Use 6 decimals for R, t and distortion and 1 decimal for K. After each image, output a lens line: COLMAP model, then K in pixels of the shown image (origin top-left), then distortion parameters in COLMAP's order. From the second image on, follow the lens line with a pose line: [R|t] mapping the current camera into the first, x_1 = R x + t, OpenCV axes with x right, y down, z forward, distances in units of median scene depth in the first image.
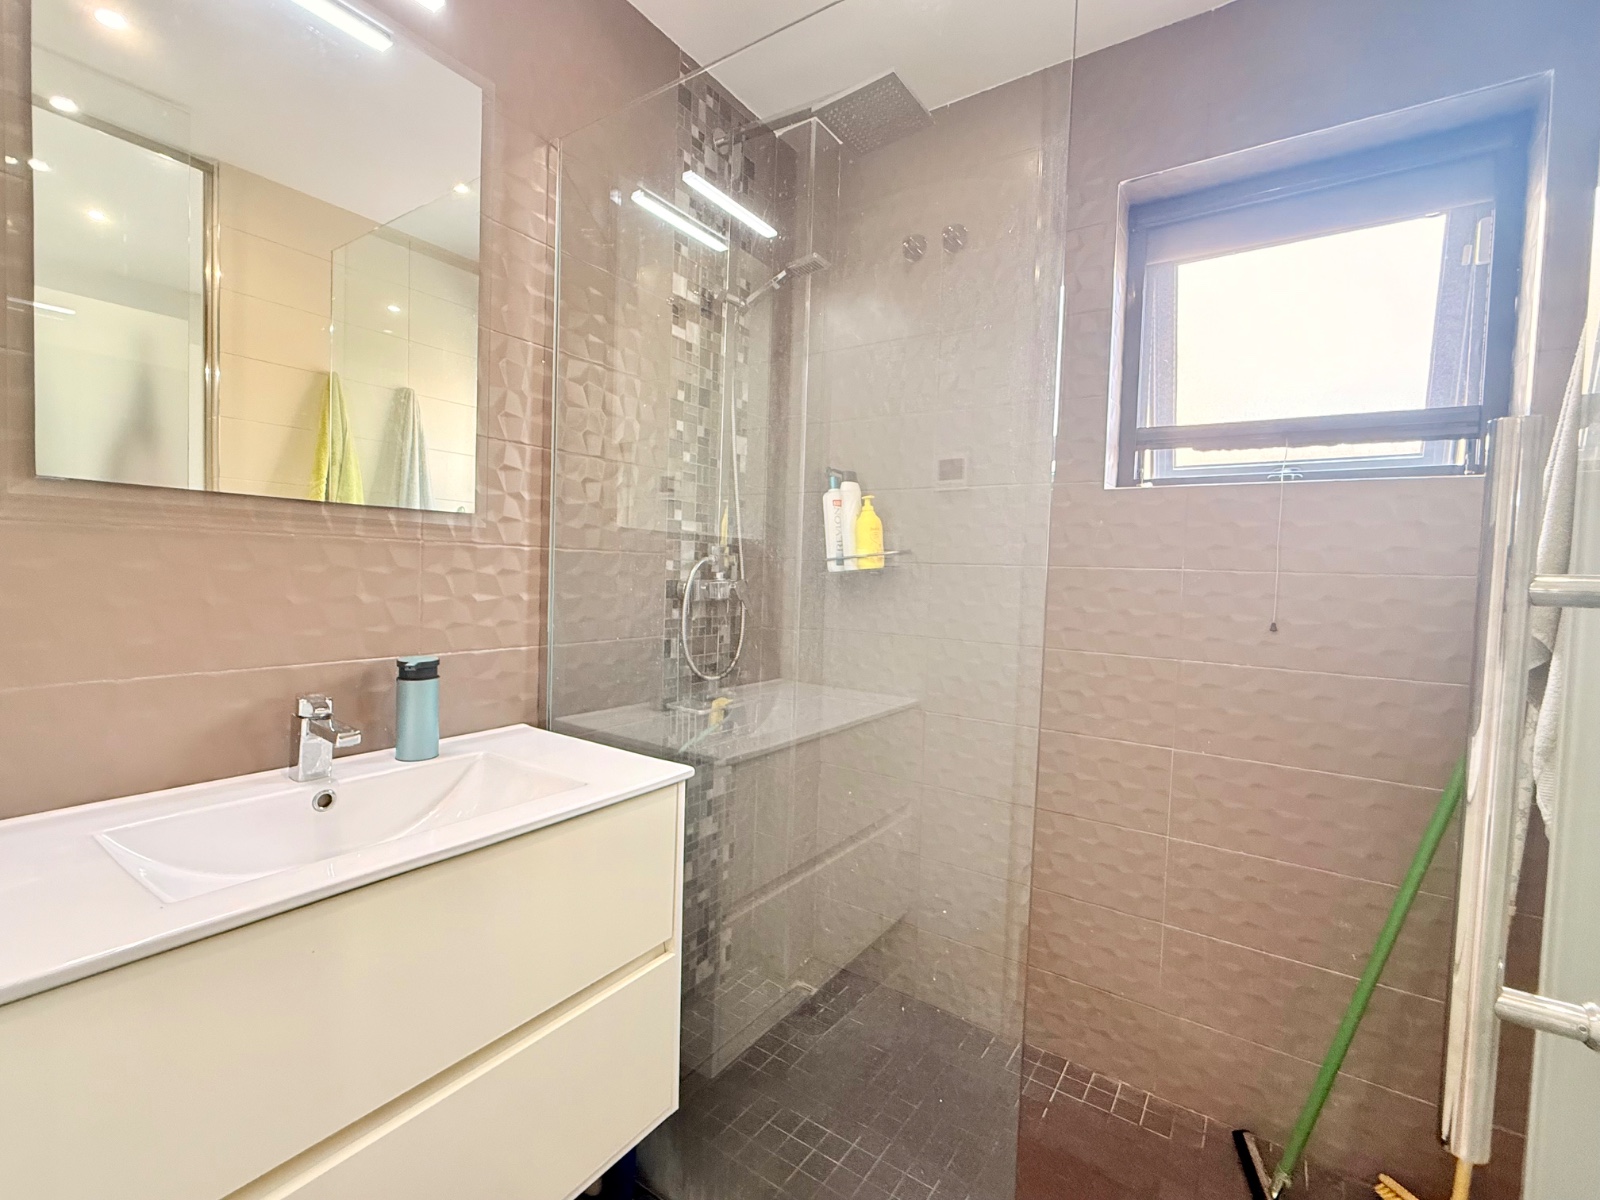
lens RADIAL K [[706.6, 0, 799.0], [0, 706.6, 599.0], [0, 0, 1]] dist [-0.000243, 0.000583]
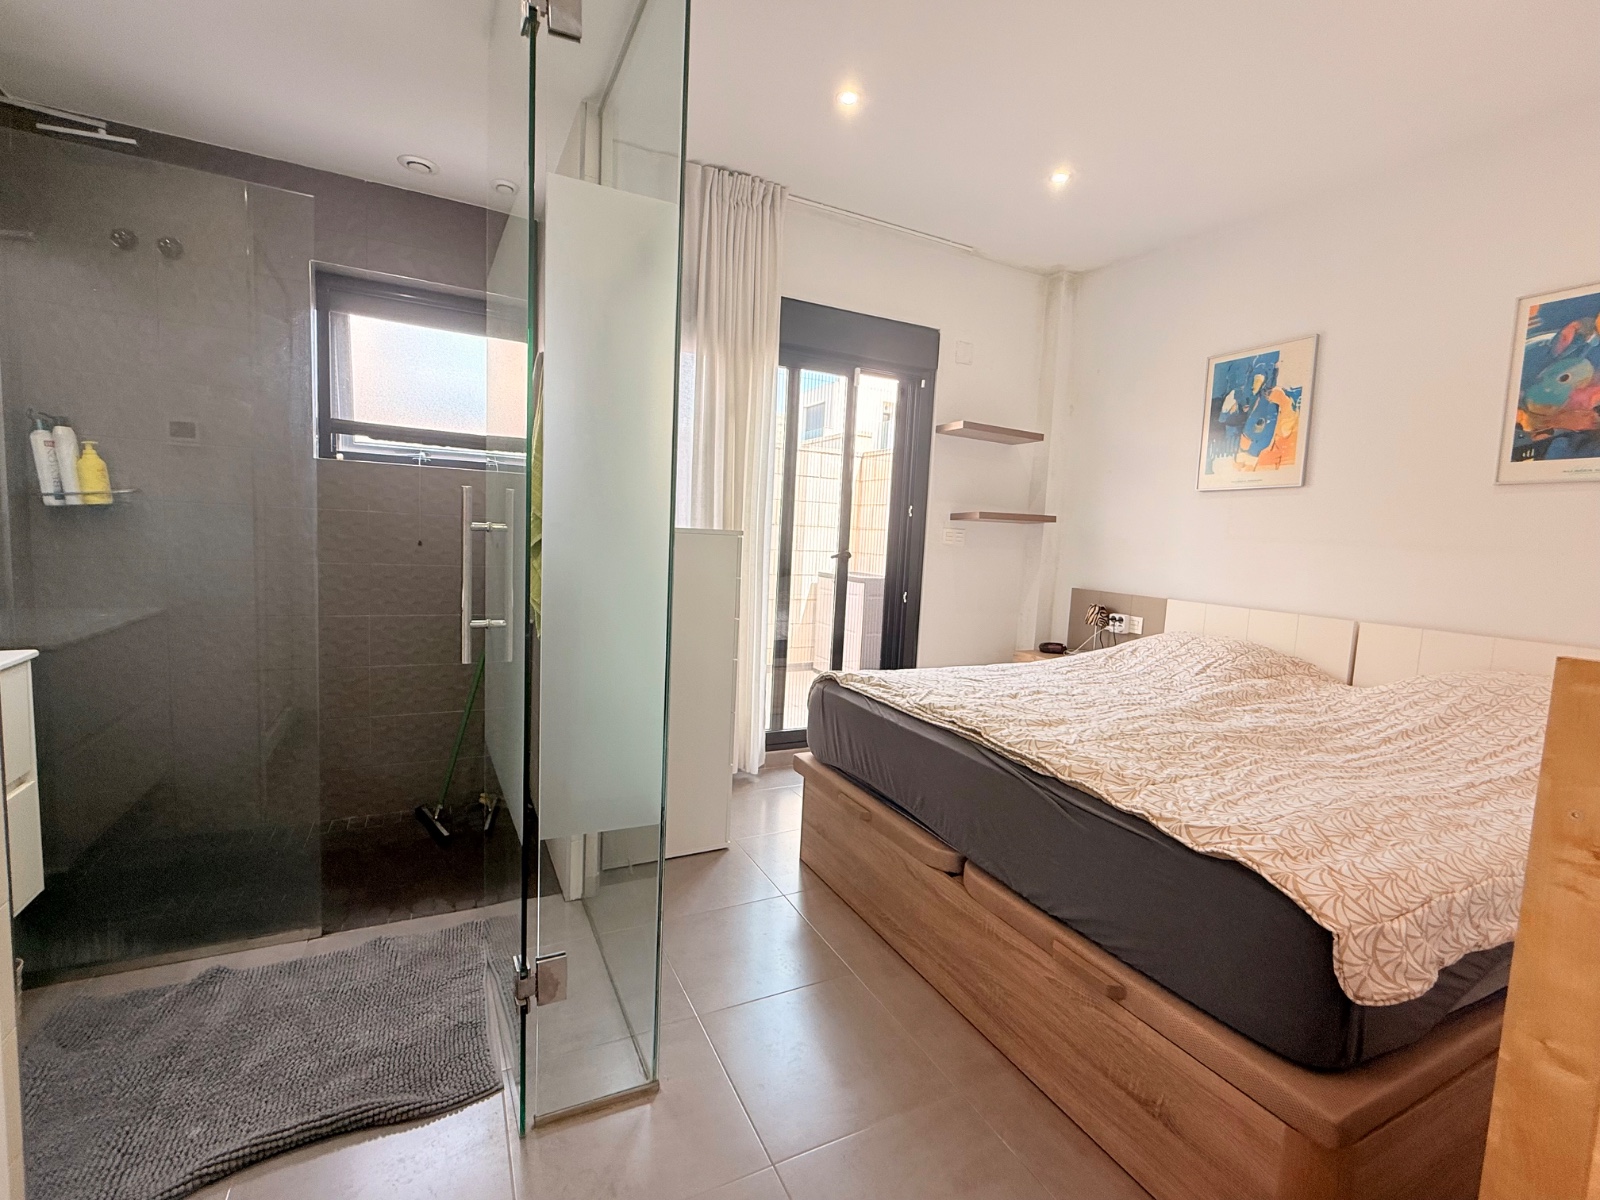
lens RADIAL K [[706.6, 0, 801.2], [0, 706.6, 597.9], [0, 0, 1]] dist [-0.000243, 0.000583]
pose [[0.473497, -0.092752, 0.875898, -0.396631], [0.002086, 0.994555, 0.104190, -0.006405], [-0.880793, -0.047507, 0.471112, -0.612446]]
